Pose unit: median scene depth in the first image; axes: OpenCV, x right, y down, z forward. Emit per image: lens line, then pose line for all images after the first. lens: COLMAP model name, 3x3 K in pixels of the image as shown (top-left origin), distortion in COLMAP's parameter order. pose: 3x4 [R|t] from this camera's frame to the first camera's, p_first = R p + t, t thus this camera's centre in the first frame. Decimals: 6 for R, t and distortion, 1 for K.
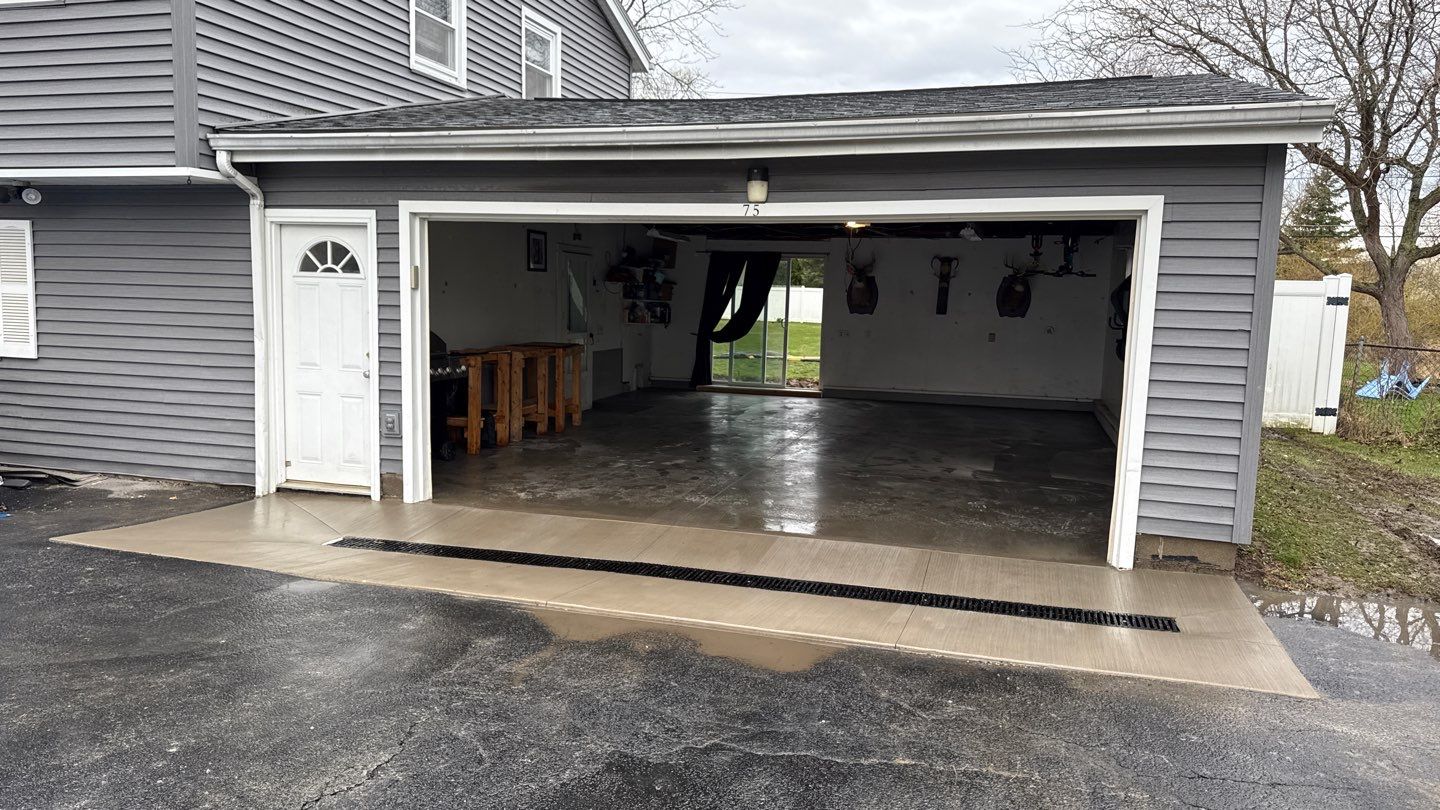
lens RADIAL K [[996.3, 0, 709.9], [0, 996.3, 419.7], [0, 0, 1]] dist [0.029980, -0.040140]
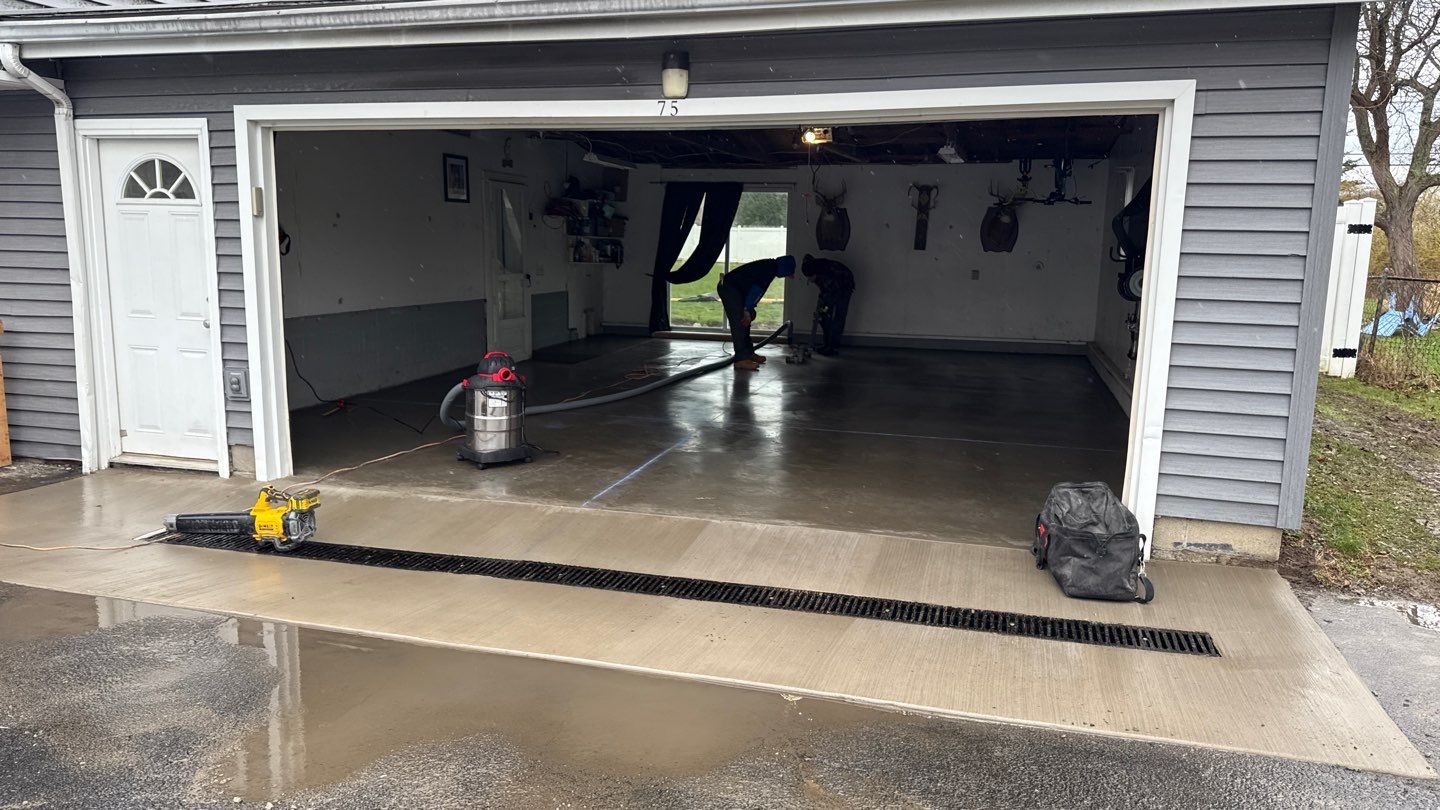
lens RADIAL K [[996.3, 0, 710.0], [0, 996.3, 409.5], [0, 0, 1]] dist [0.029980, -0.040140]
pose [[0.999826, -0.011979, 0.014316, 0.051756], [0.011308, 0.998875, 0.046053, -0.008764], [-0.014852, -0.045883, 0.998836, 0.176268]]
